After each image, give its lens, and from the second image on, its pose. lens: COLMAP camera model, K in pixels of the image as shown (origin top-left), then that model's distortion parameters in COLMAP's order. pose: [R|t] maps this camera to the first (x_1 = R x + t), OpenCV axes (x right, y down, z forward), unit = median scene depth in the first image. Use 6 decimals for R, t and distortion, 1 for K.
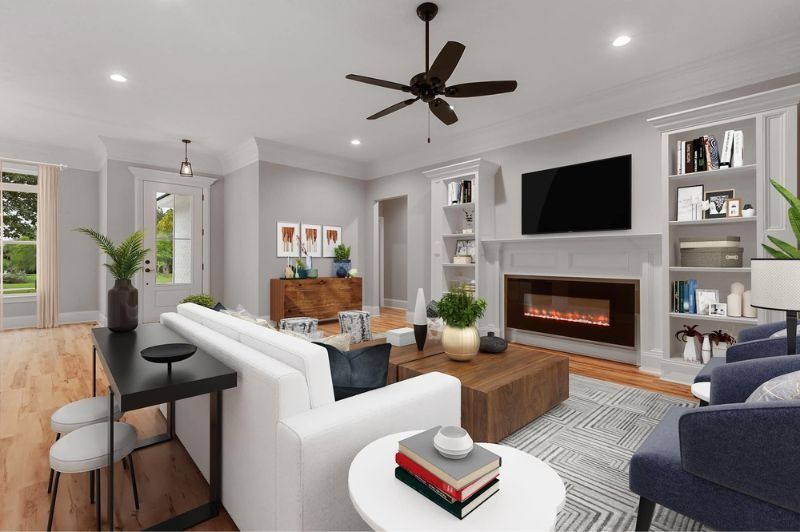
lens RADIAL K [[371.2, 0, 388.7], [0, 371.2, 263.2], [0, 0, 1]] dist [-0.001317, -0.000243]
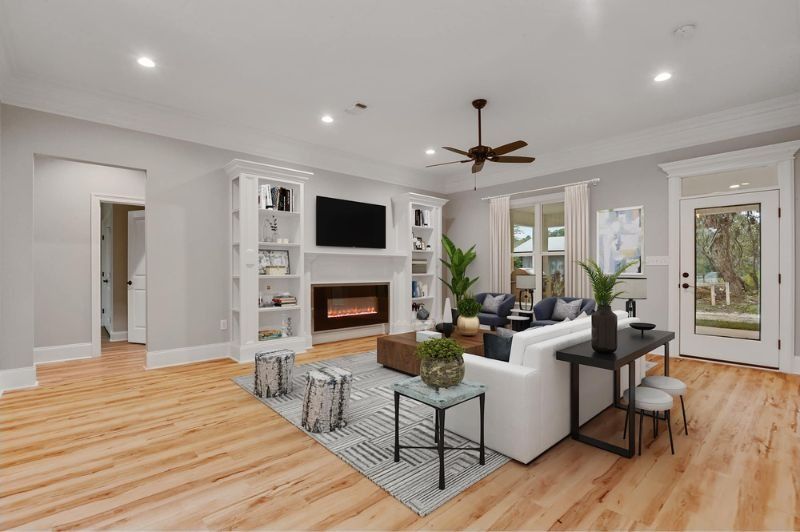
lens RADIAL K [[389.6, 0, 382.6], [0, 389.6, 268.6], [0, 0, 1]] dist [-0.003586, -0.000785]
pose [[0.004861, -0.002752, 0.999984, -0.928840], [0.006582, 0.999975, 0.002720, -0.018968], [-0.999967, 0.006569, 0.004879, 0.872938]]
